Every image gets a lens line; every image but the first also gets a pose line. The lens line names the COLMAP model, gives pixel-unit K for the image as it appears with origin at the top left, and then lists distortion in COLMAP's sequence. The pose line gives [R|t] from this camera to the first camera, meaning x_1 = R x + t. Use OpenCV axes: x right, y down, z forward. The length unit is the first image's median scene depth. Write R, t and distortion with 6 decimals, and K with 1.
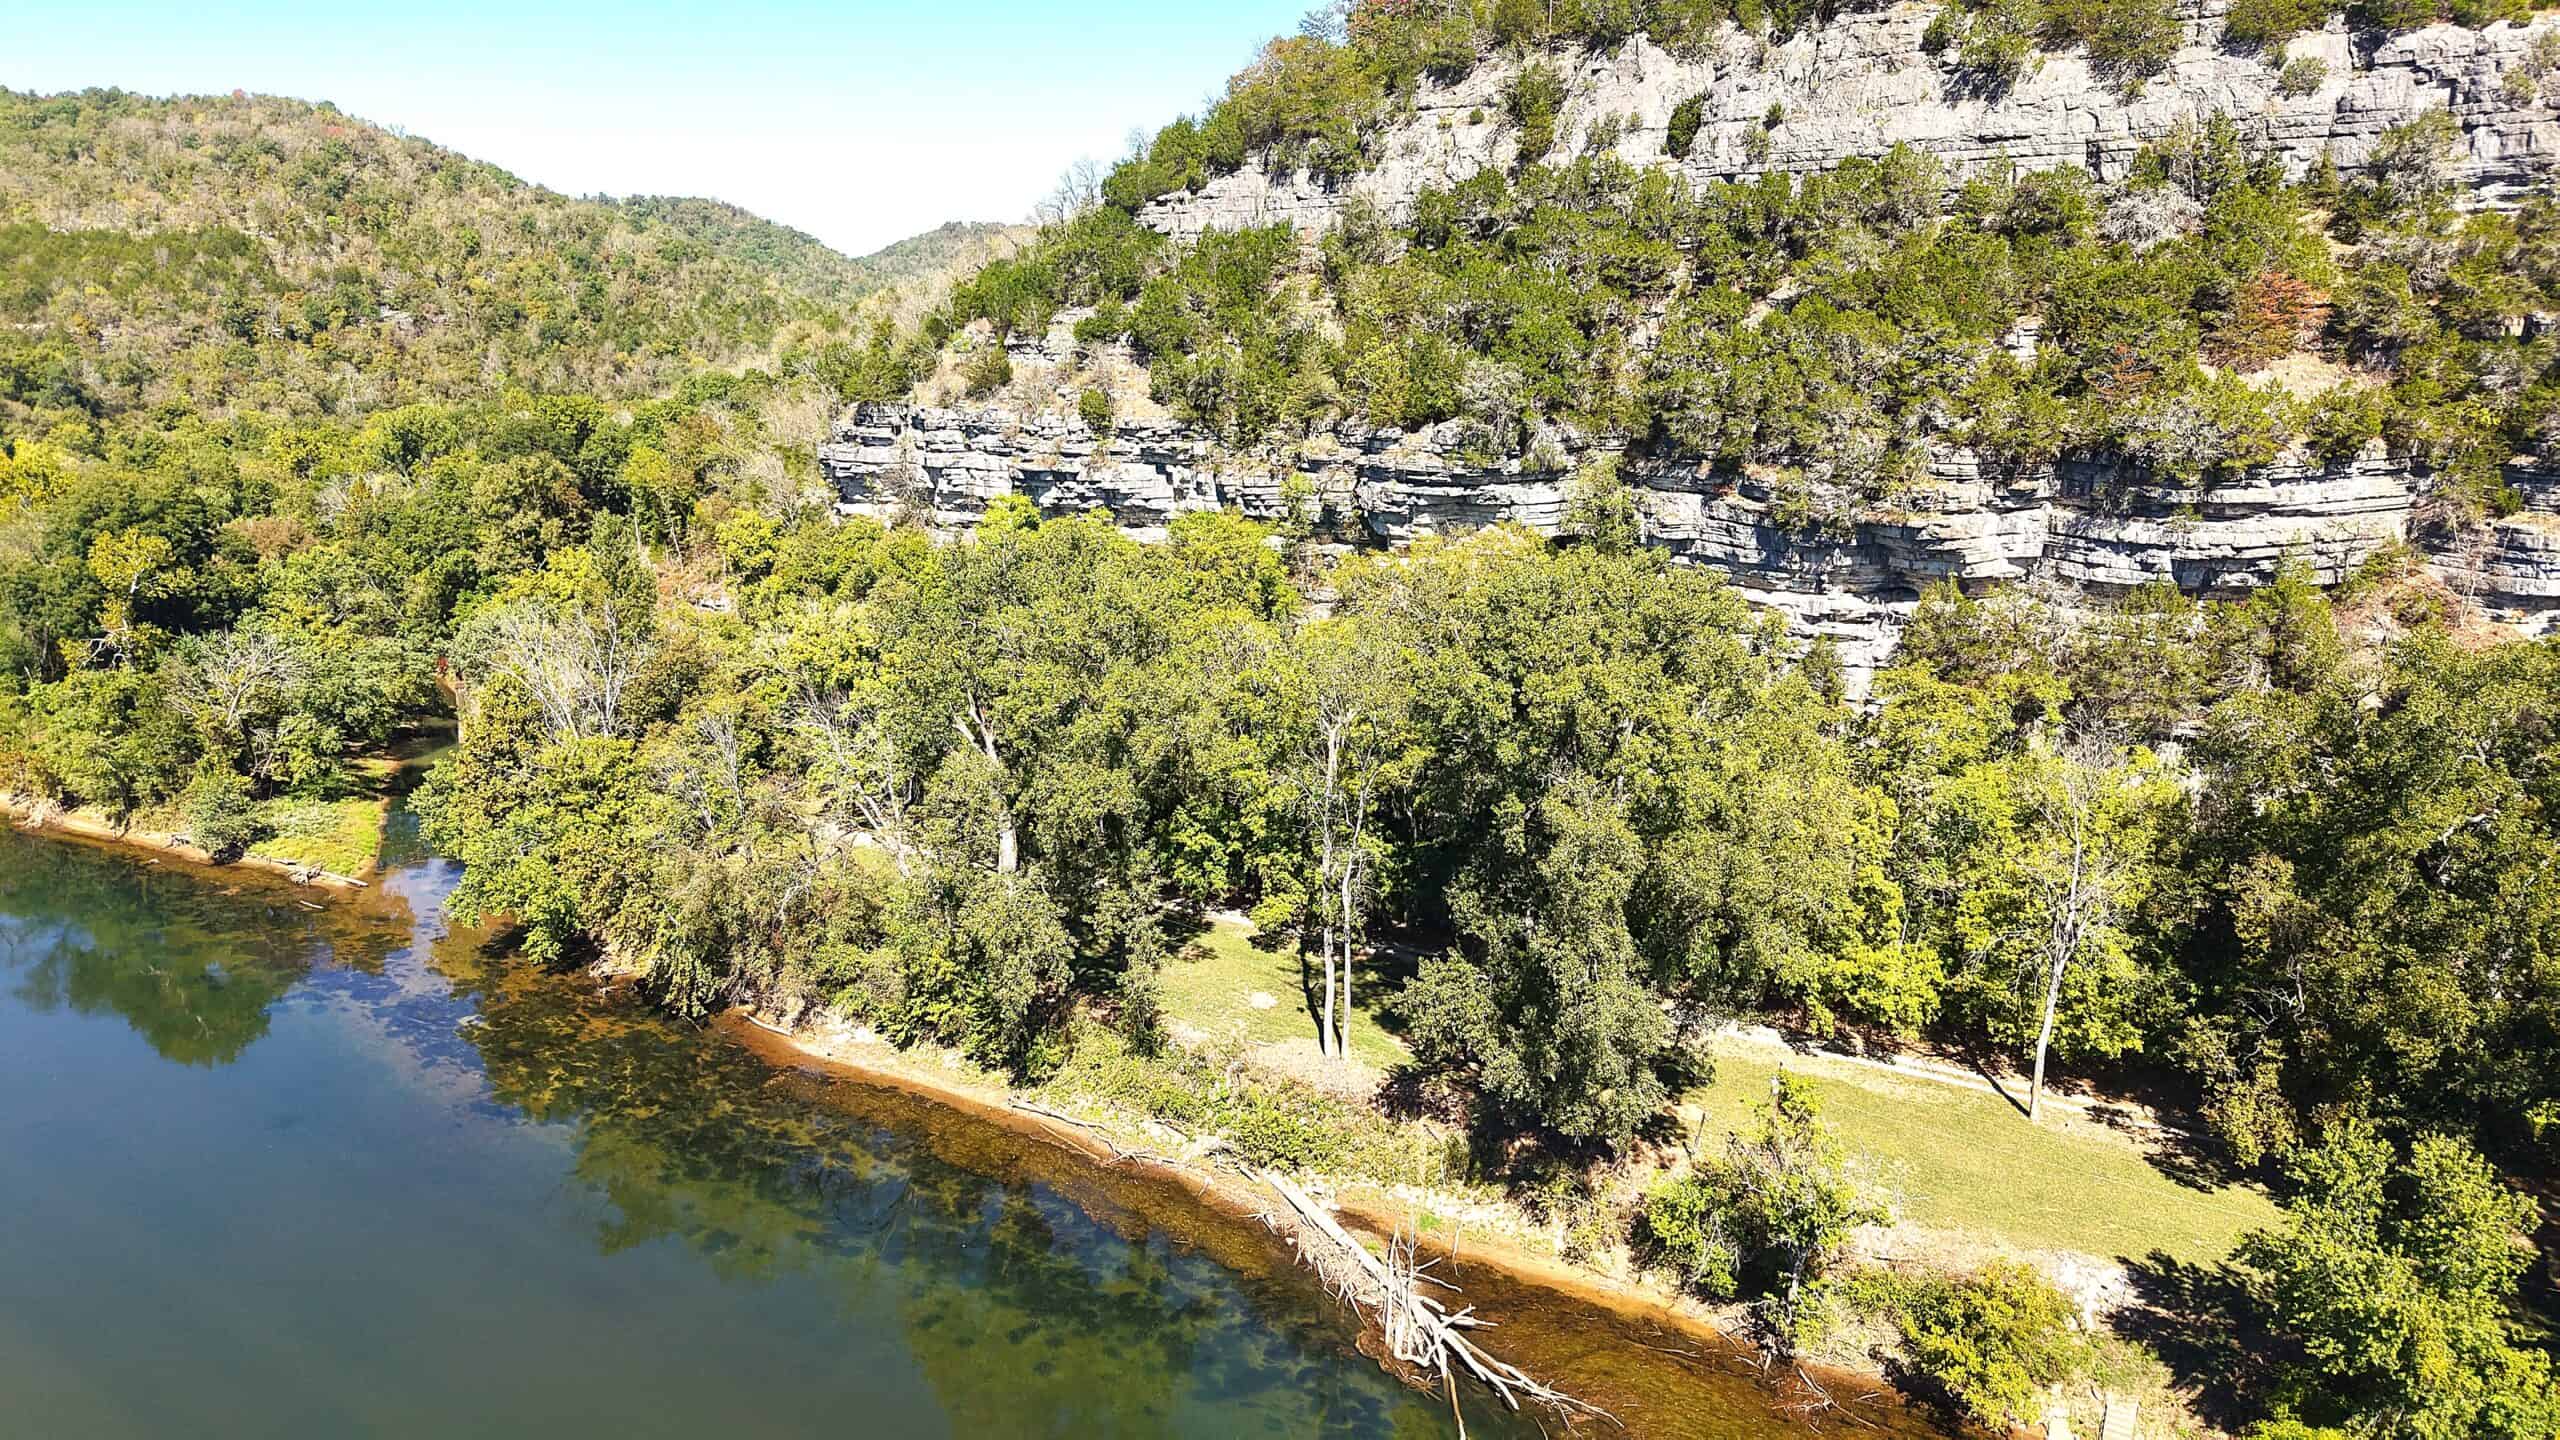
lens RADIAL K [[1717.2, 0, 1280.7], [0, 1717.2, 732.2], [0, 0, 1]] dist [0.041933, -0.041528]
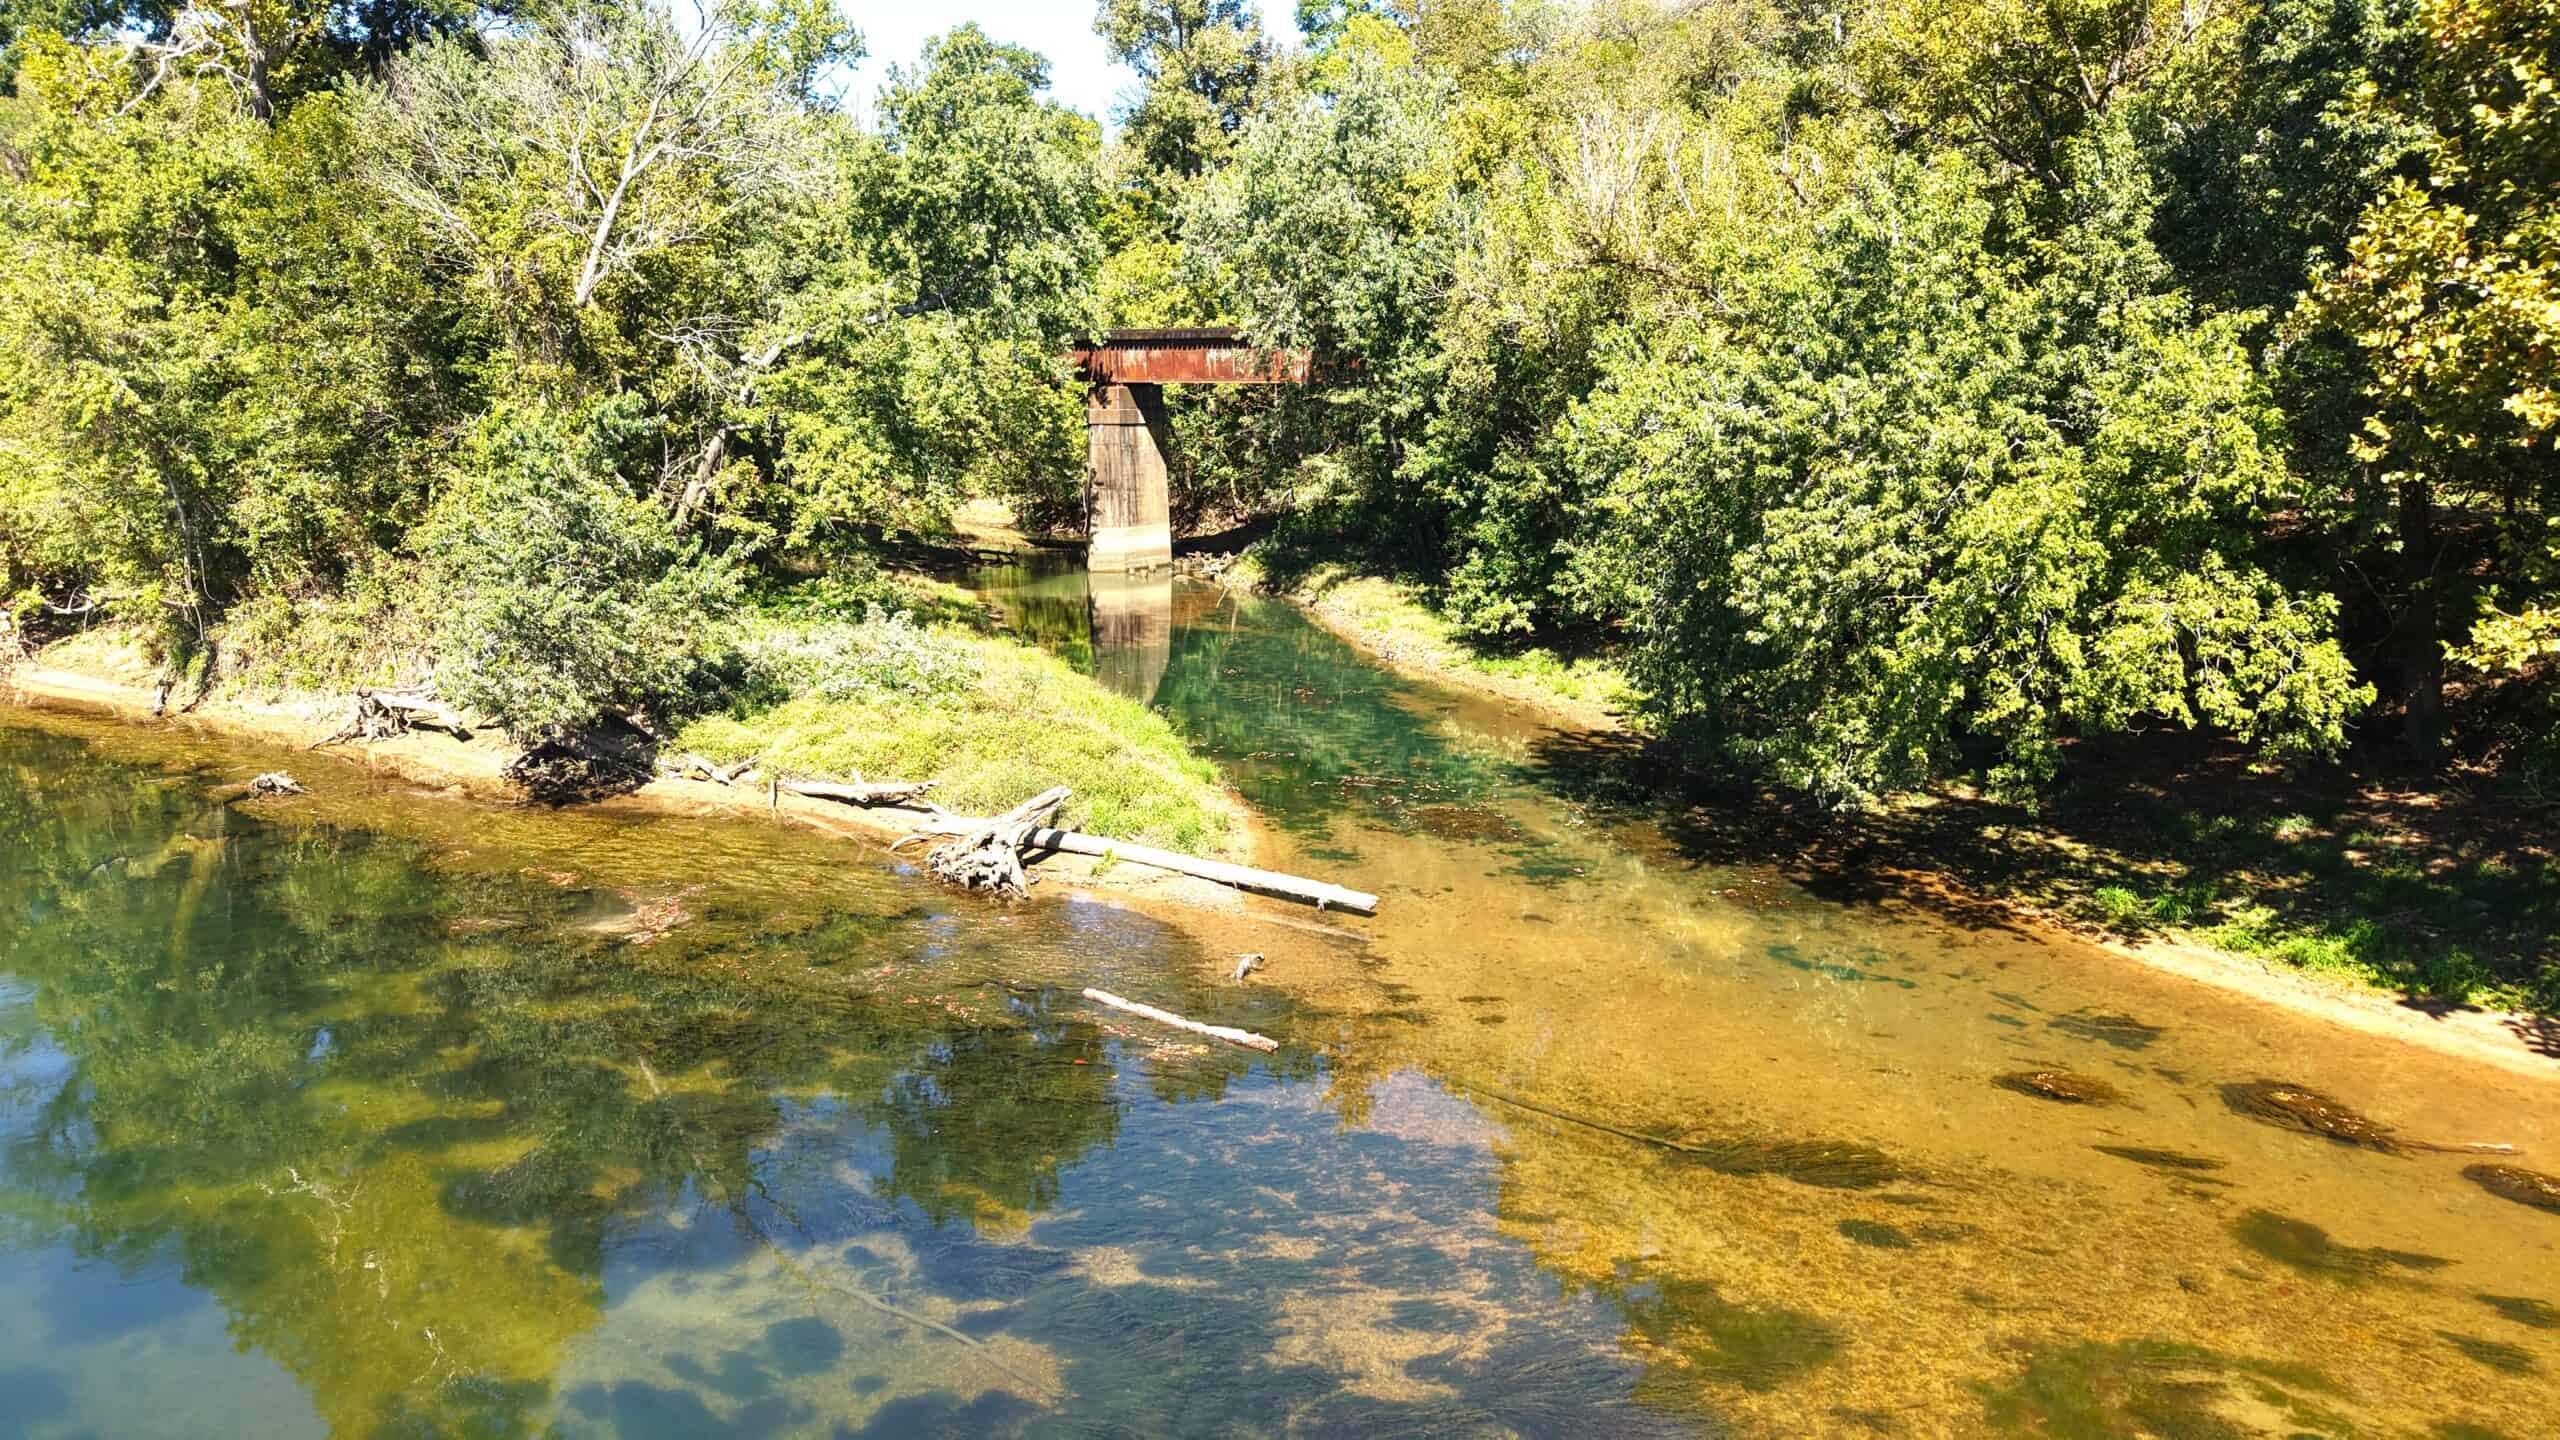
lens RADIAL K [[1717.2, 0, 1280.7], [0, 1717.2, 732.2], [0, 0, 1]] dist [0.041933, -0.041528]
pose [[0.993354, 0.011026, -0.114569, -0.457476], [-0.017116, 0.998484, -0.052307, 0.070741], [0.113818, 0.053920, 0.992037, 0.732813]]
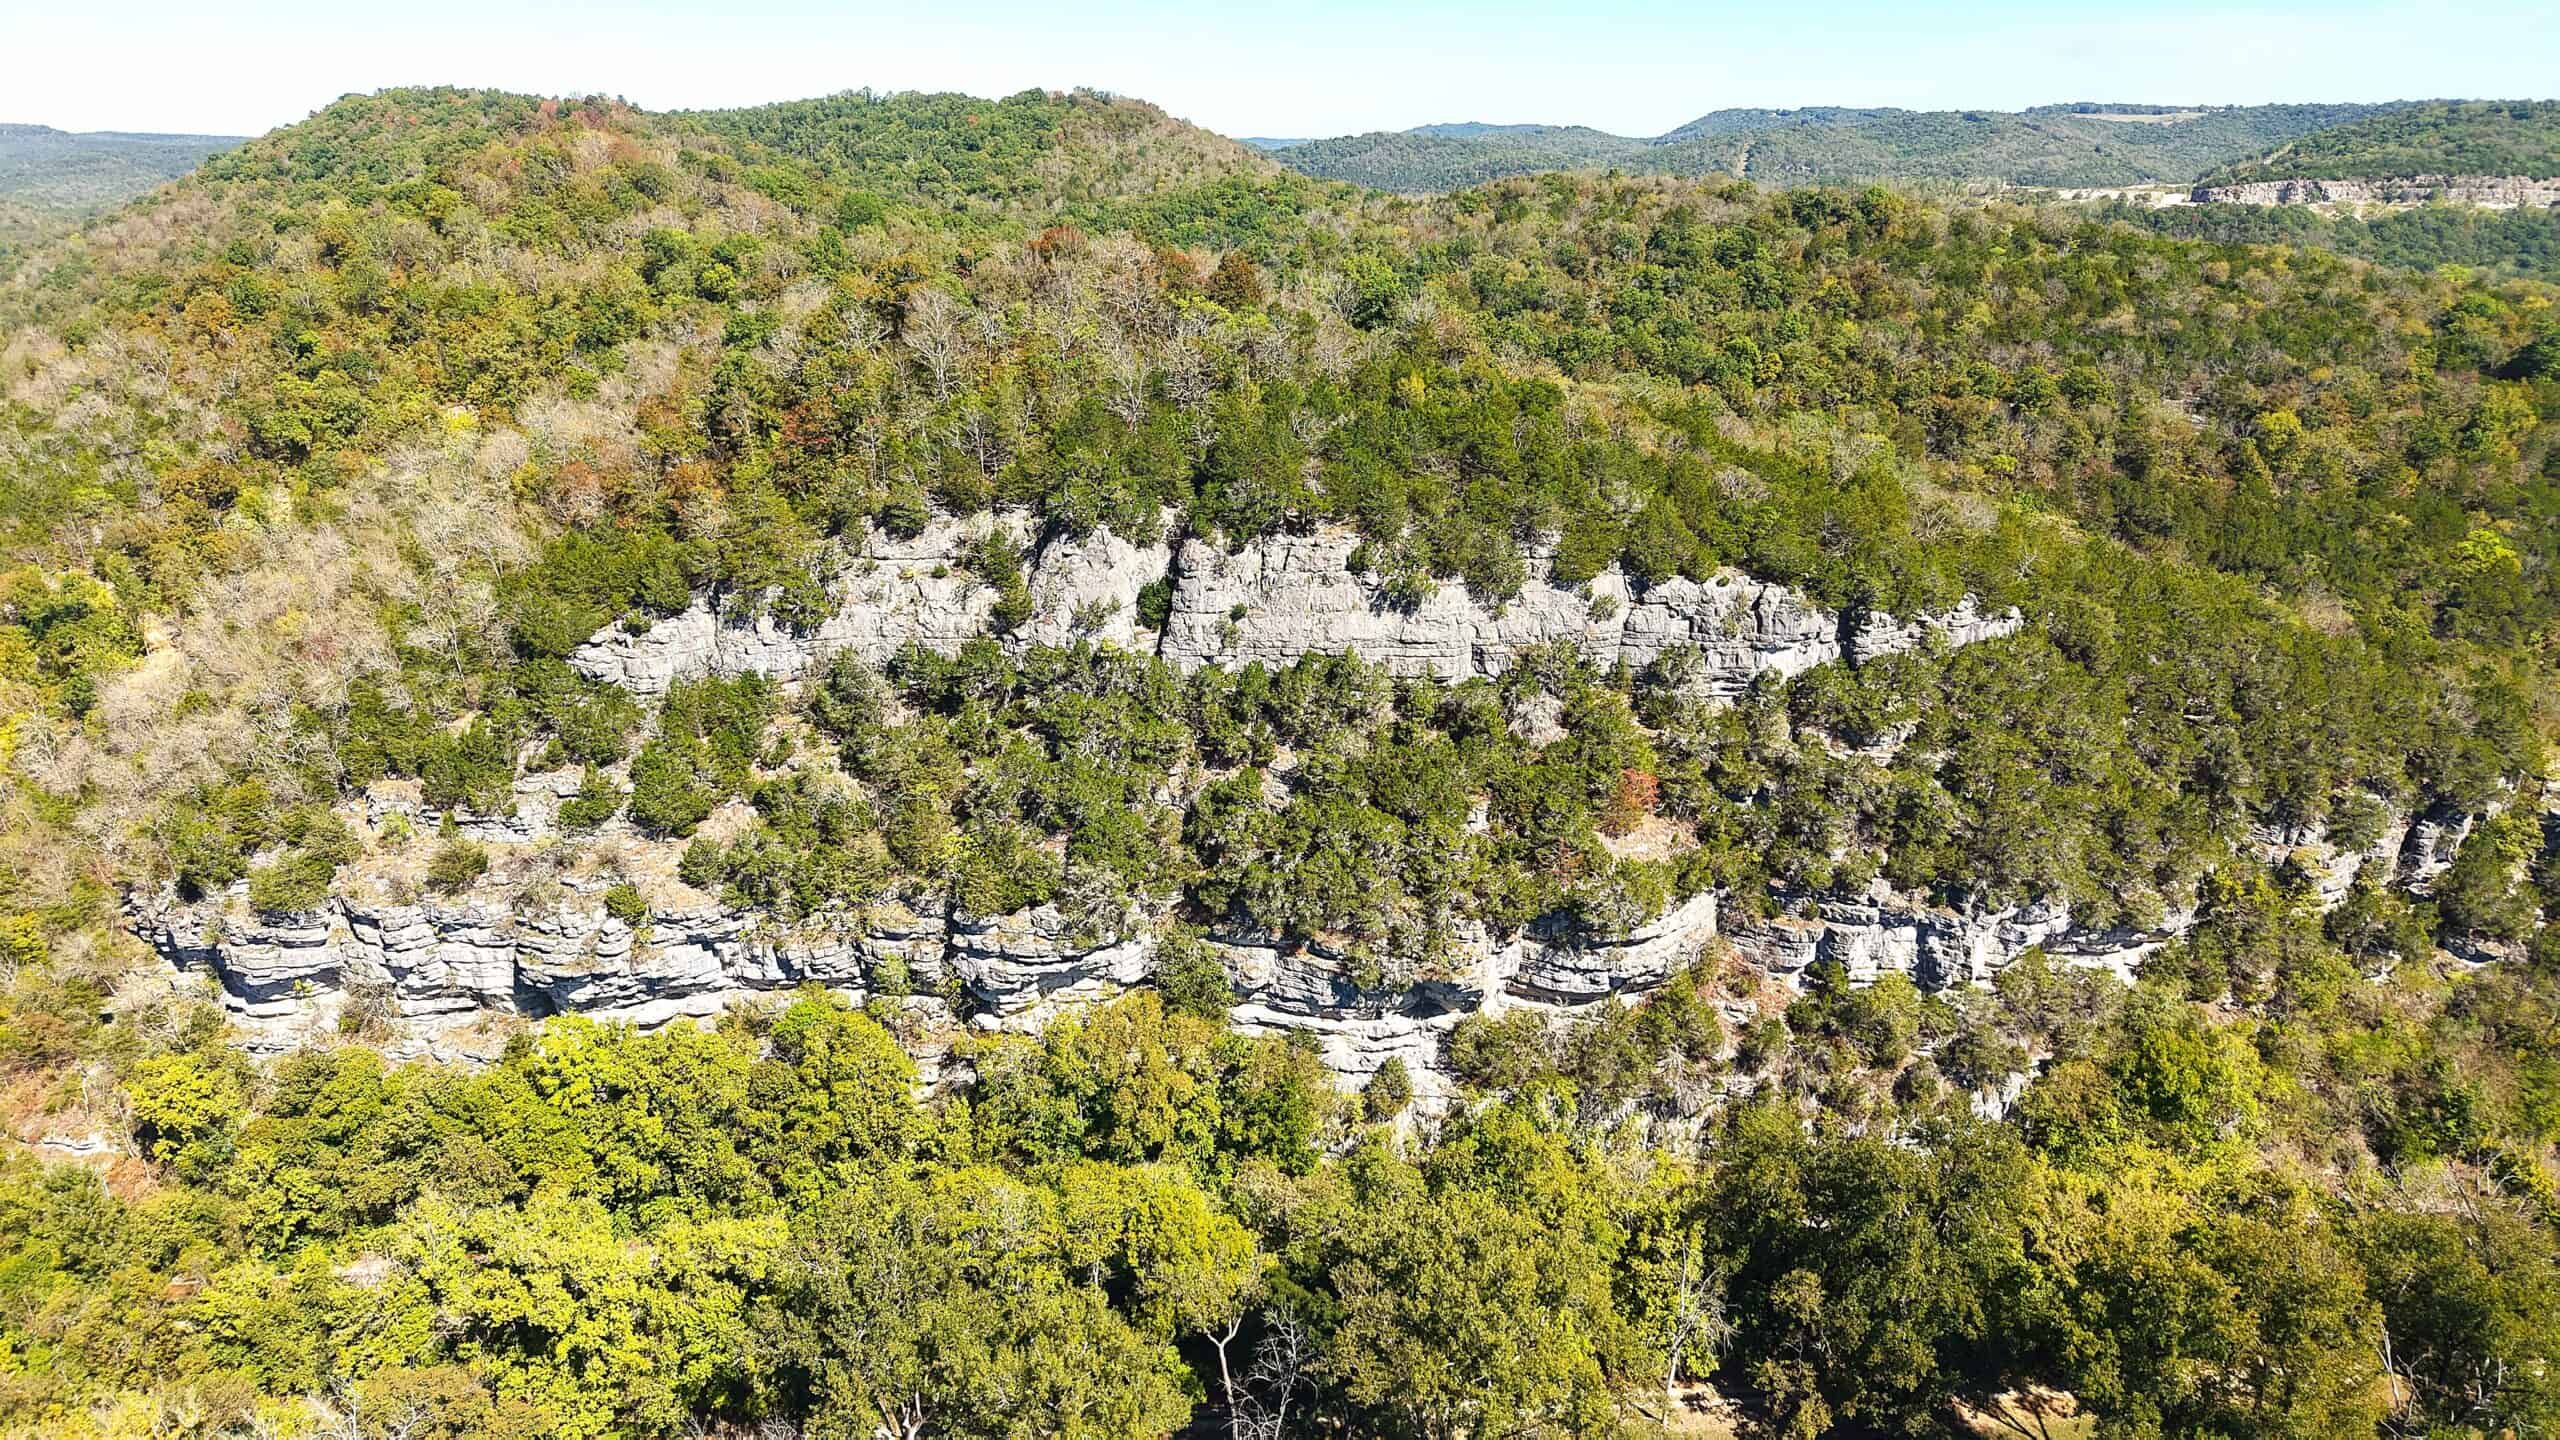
lens RADIAL K [[1694.6, 0, 1286.7], [0, 1694.6, 739.6], [0, 0, 1]] dist [0.038174, -0.046310]
pose [[0.812997, -0.194384, 0.548863, -0.327588], [0.142006, 0.980359, 0.136857, -0.369771], [-0.564686, -0.033323, 0.824633, -0.032725]]
